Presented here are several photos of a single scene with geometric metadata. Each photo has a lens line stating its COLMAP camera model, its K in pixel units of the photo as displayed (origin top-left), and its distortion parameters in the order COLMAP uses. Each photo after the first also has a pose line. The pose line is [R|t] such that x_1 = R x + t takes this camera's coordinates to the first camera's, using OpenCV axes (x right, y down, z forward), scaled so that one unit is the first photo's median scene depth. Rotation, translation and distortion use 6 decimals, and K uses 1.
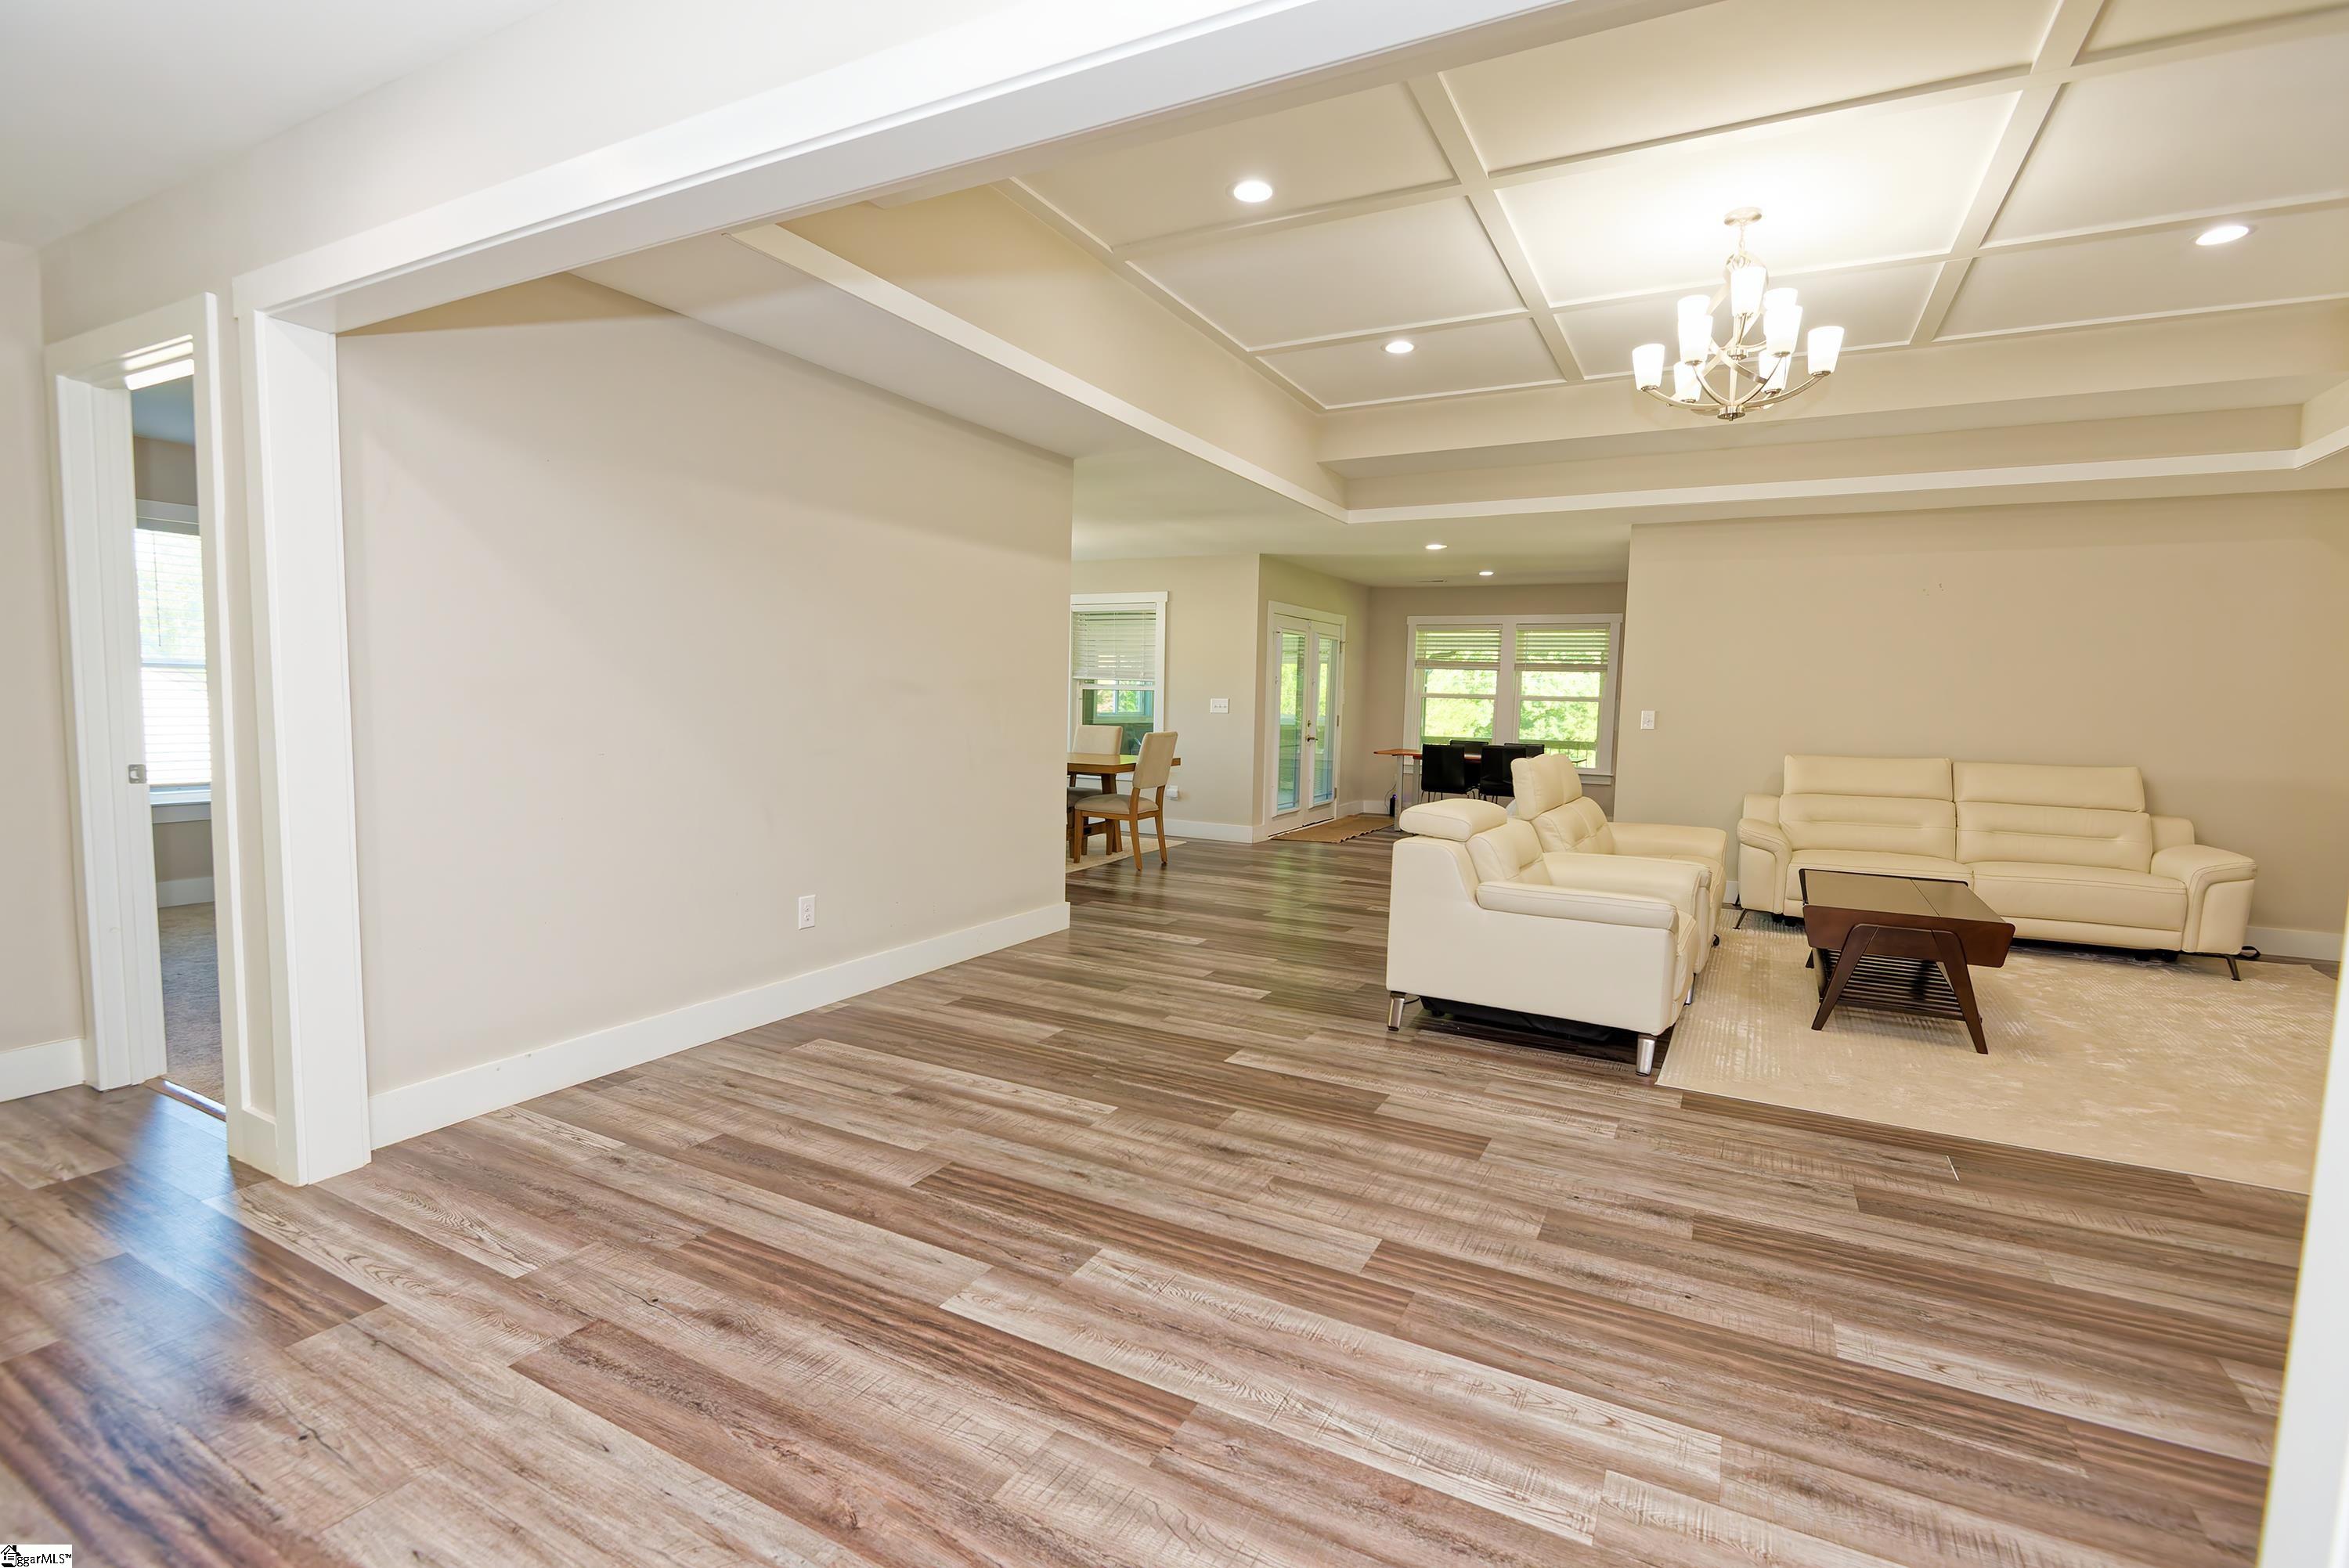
lens RADIAL K [[1070.4, 0, 1165.1], [0, 1070.4, 788.7], [0, 0, 1]] dist [0.002611, -0.006276]
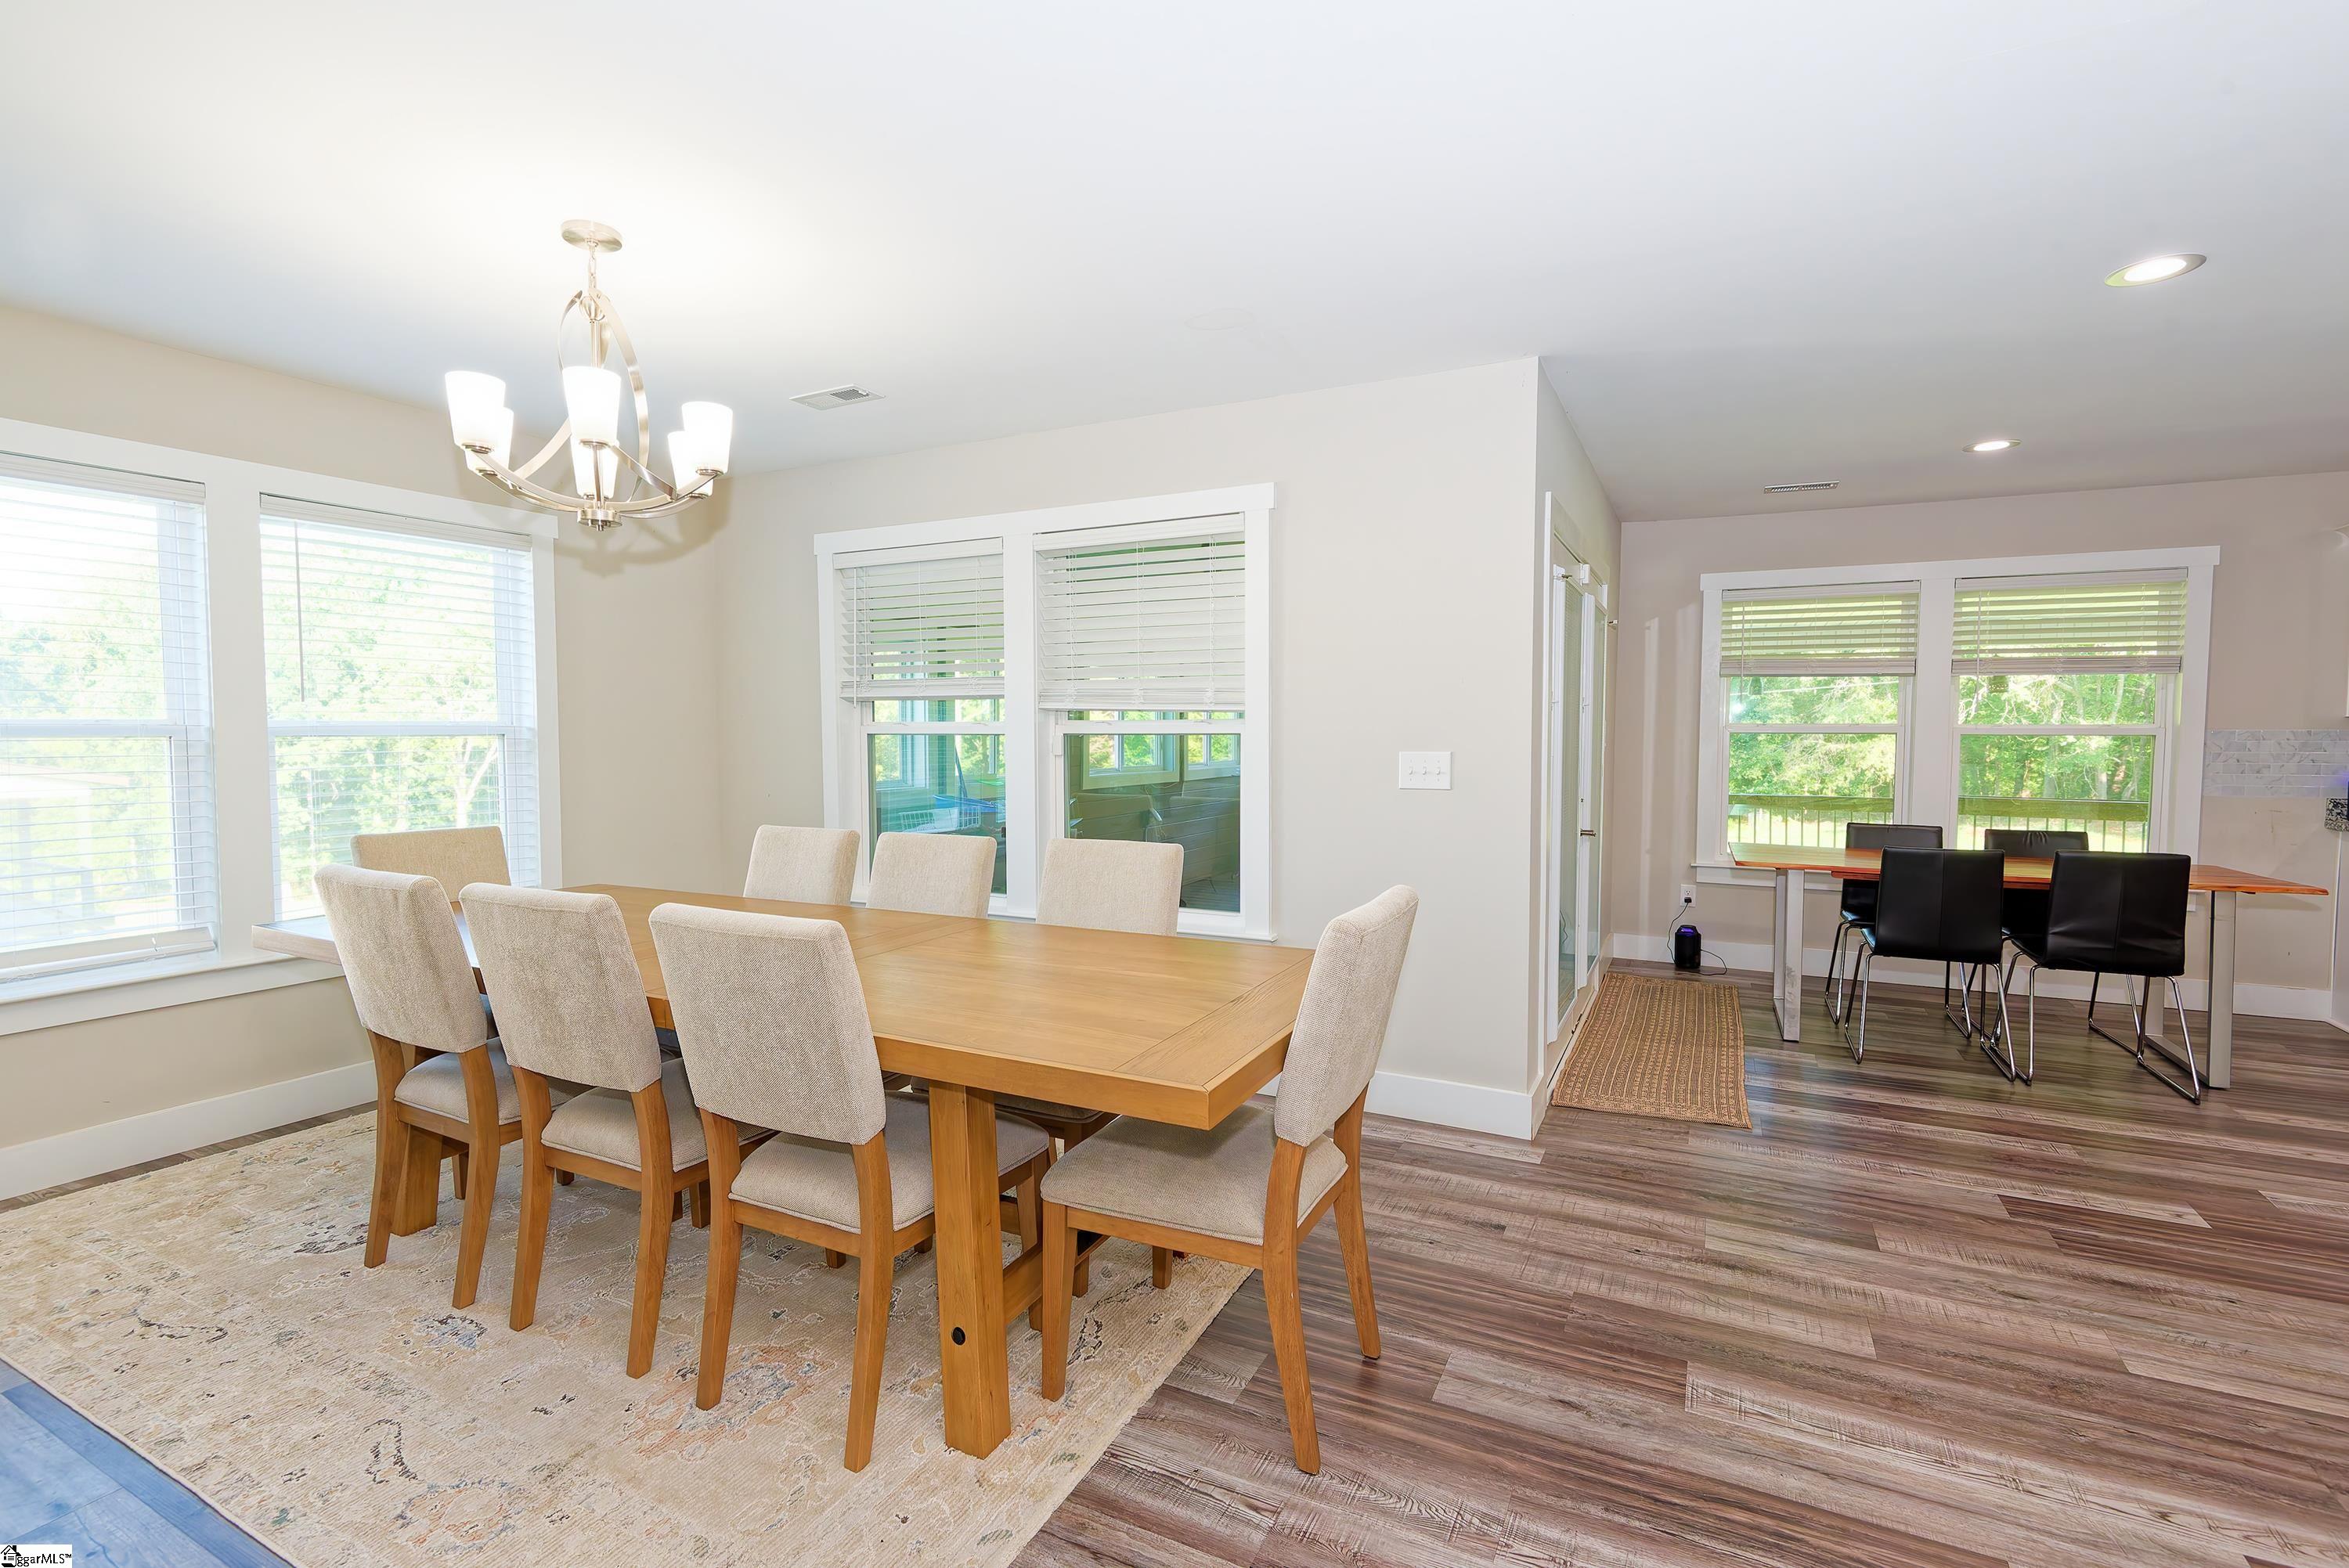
lens RADIAL K [[1070.4, 0, 1171.6], [0, 1070.4, 784.7], [0, 0, 1]] dist [0.002611, -0.006276]
pose [[0.999601, -0.024257, 0.014463, -0.127393], [0.024718, 0.999162, -0.032635, -0.175957], [-0.013660, 0.032979, 0.999363, 1.772916]]
